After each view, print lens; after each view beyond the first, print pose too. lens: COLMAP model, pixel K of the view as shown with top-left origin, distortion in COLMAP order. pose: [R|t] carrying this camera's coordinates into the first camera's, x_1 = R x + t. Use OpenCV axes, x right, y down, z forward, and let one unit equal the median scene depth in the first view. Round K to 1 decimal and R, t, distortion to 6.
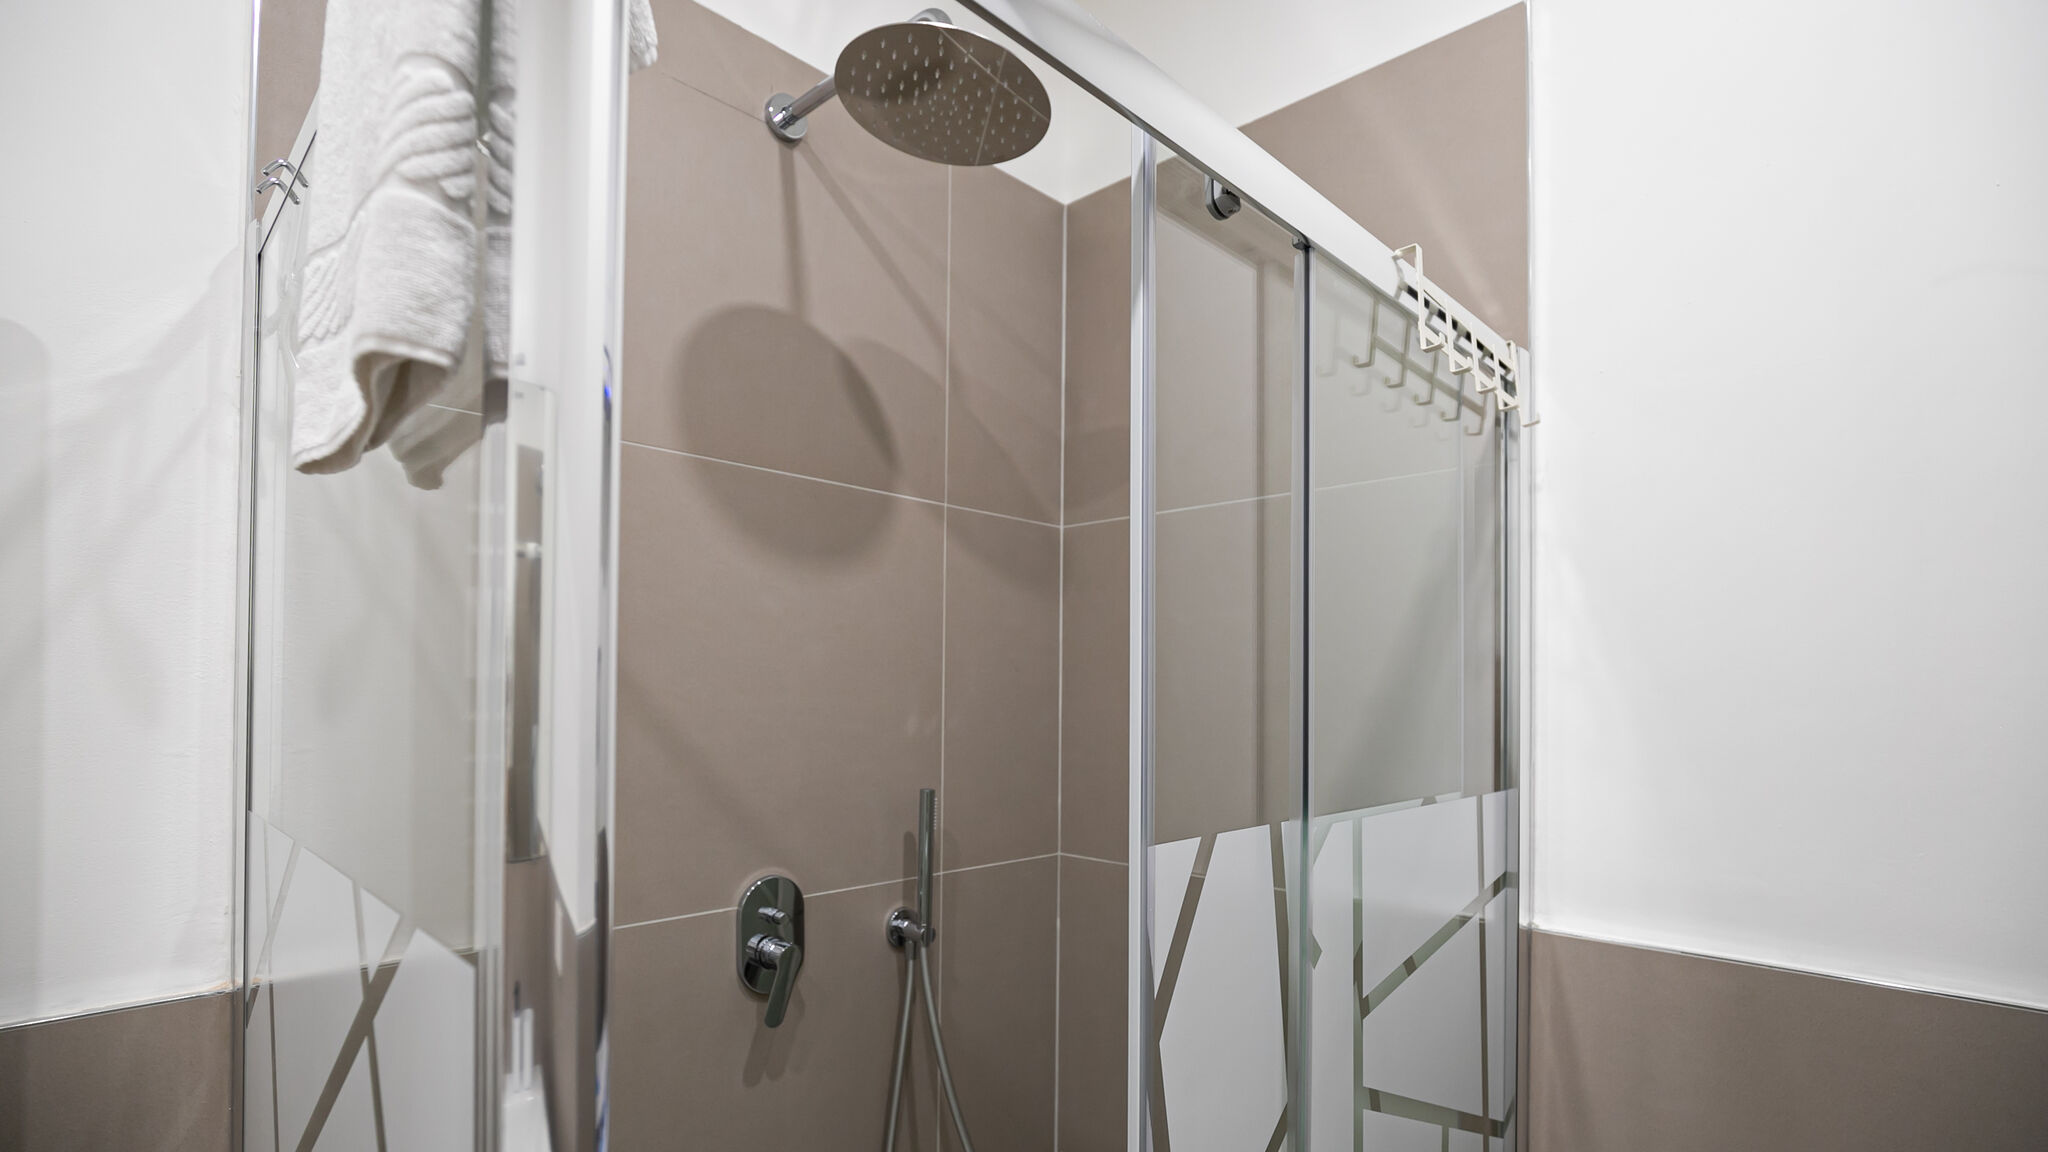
lens RADIAL K [[979.0, 0, 1064.4], [0, 979.0, 681.3], [0, 0, 1]] dist [-0.018445, 0.003932]
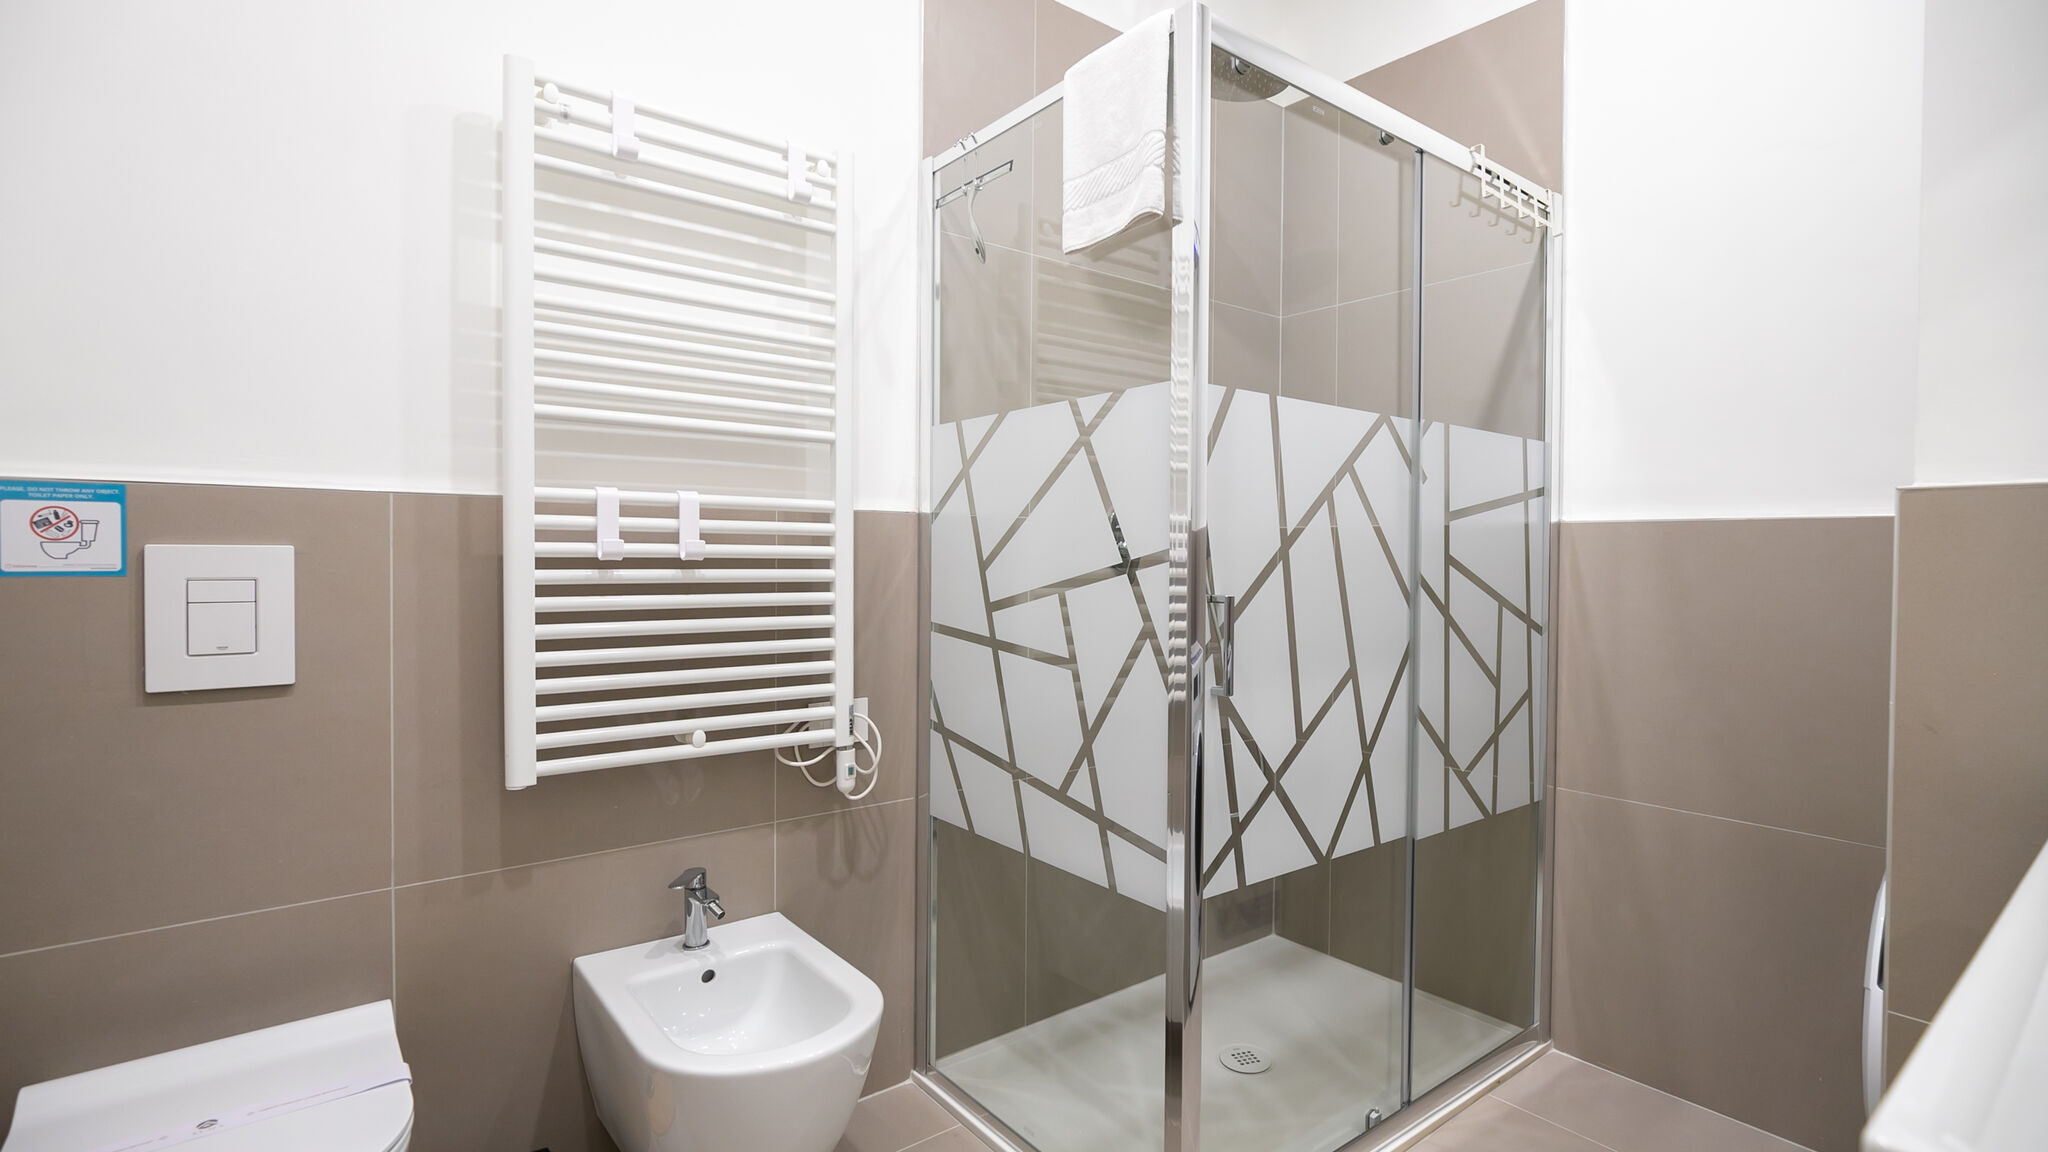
lens RADIAL K [[979.0, 0, 1071.7], [0, 979.0, 572.4], [0, 0, 1]] dist [-0.018445, 0.003932]
pose [[0.989127, 0.003922, -0.147012, -0.155474], [-0.000575, 0.999740, 0.022800, 0.343353], [0.147063, -0.022468, 0.988872, -0.994410]]
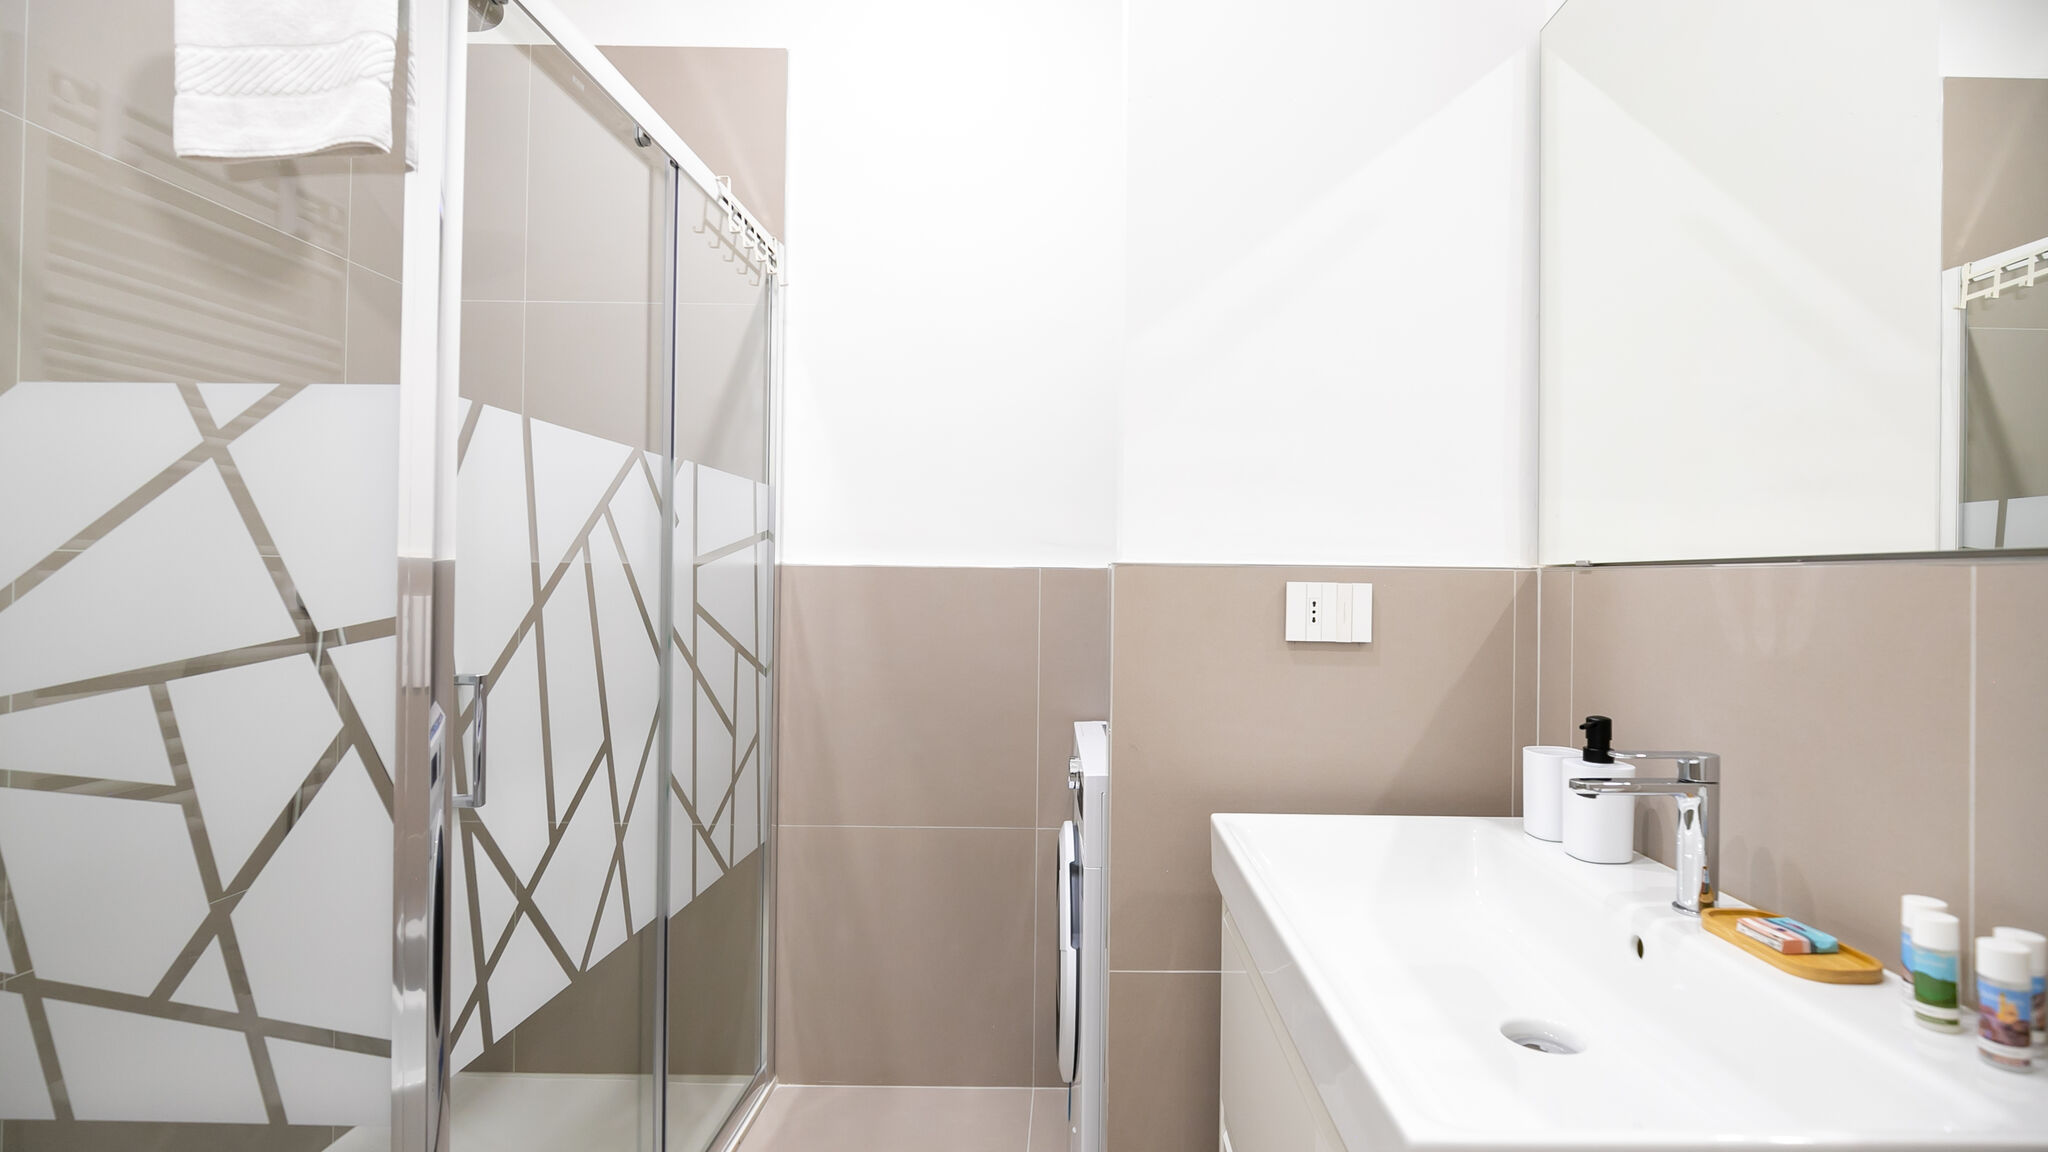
lens RADIAL K [[979.0, 0, 1099.8], [0, 979.0, 568.8], [0, 0, 1]] dist [-0.018445, 0.003932]
pose [[0.729958, 0.006737, 0.683459, -0.370113], [-0.010292, 0.999946, 0.001135, 0.285203], [-0.683414, -0.007863, 0.729988, -0.819330]]
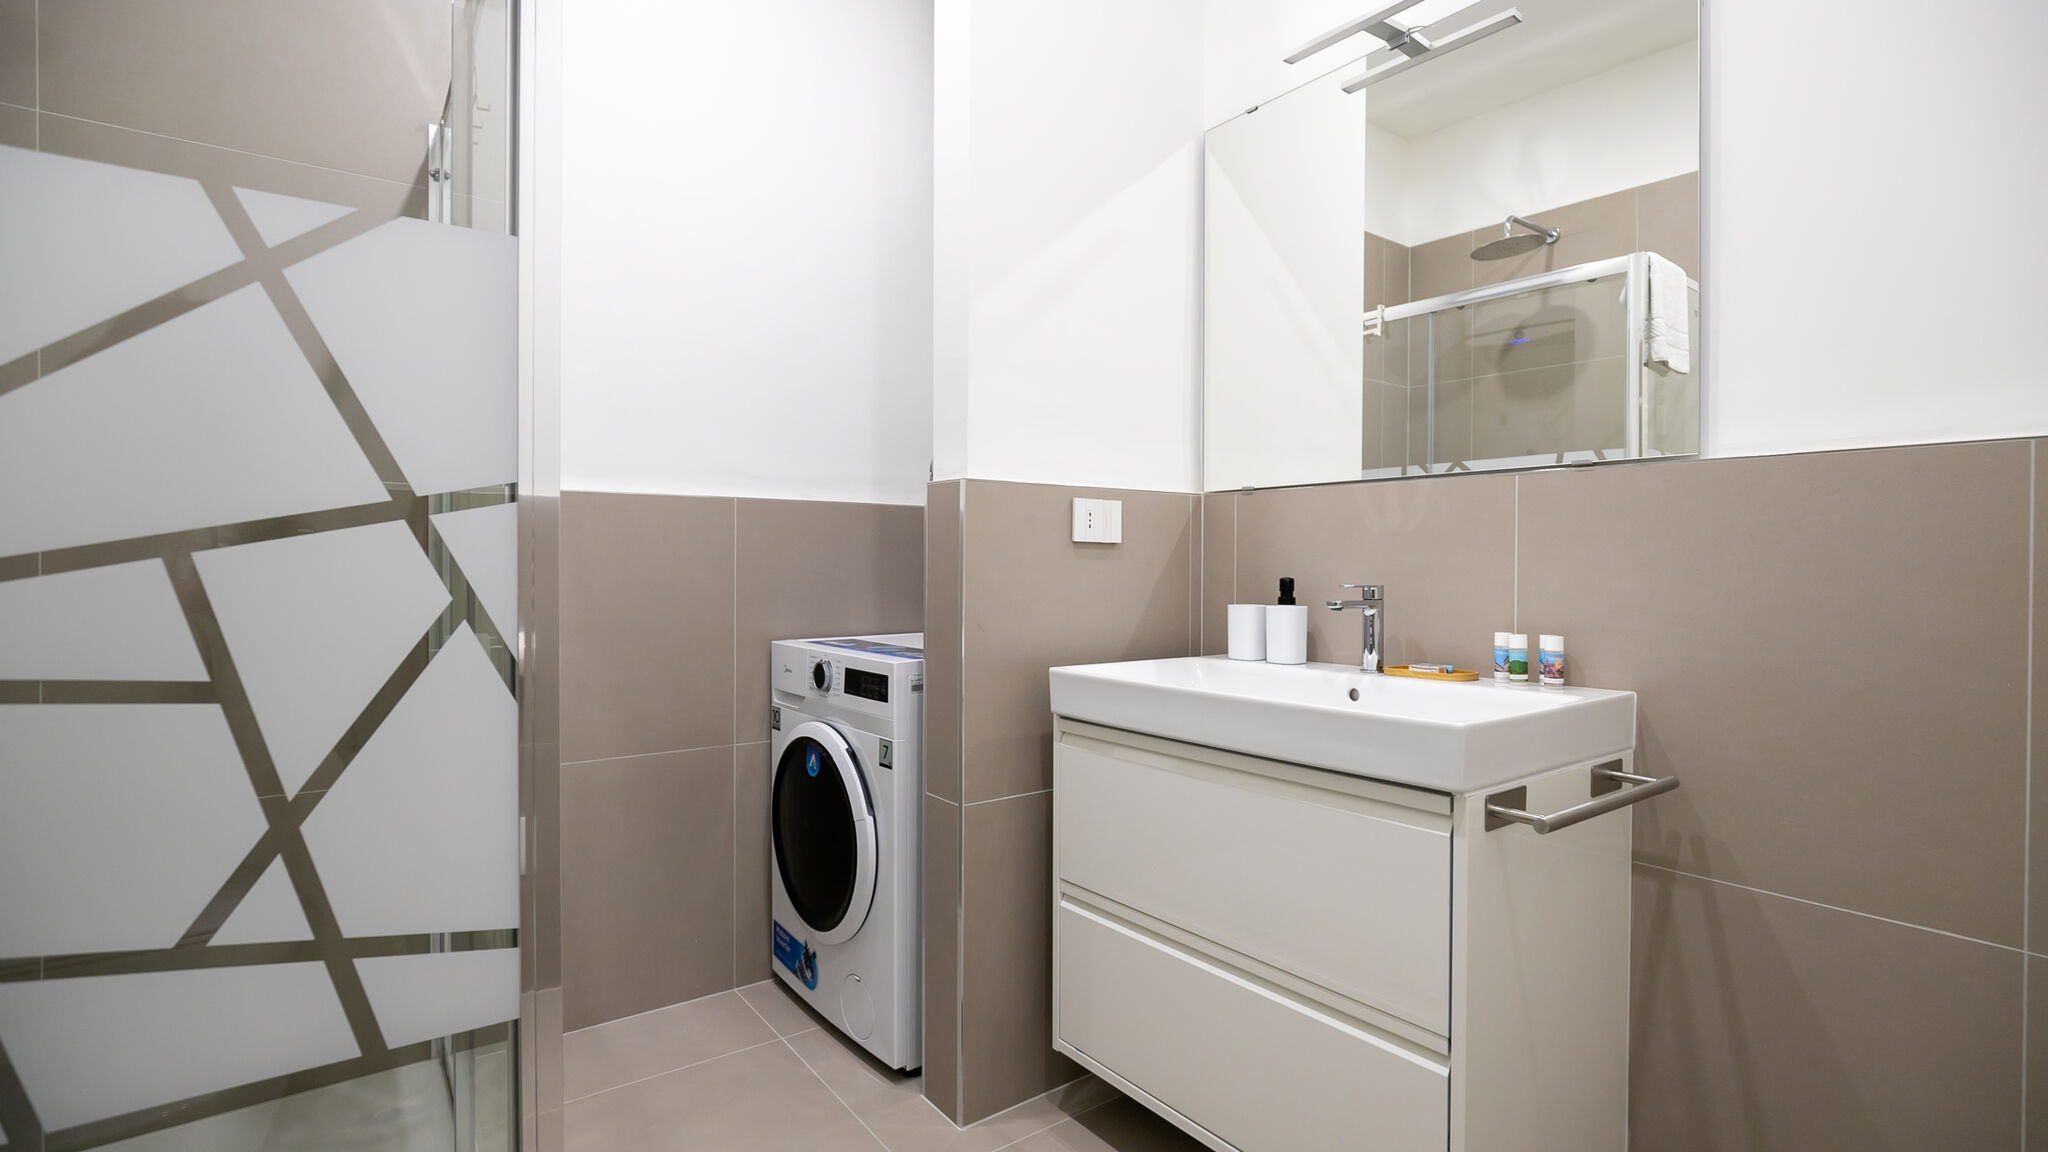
lens RADIAL K [[979.0, 0, 1026.6], [0, 979.0, 578.5], [0, 0, 1]] dist [-0.018445, 0.003932]
pose [[0.174999, -0.020453, 0.984356, -1.038666], [-0.008311, 0.999718, 0.022250, 0.406092], [-0.984534, -0.012074, 0.174780, -0.273757]]
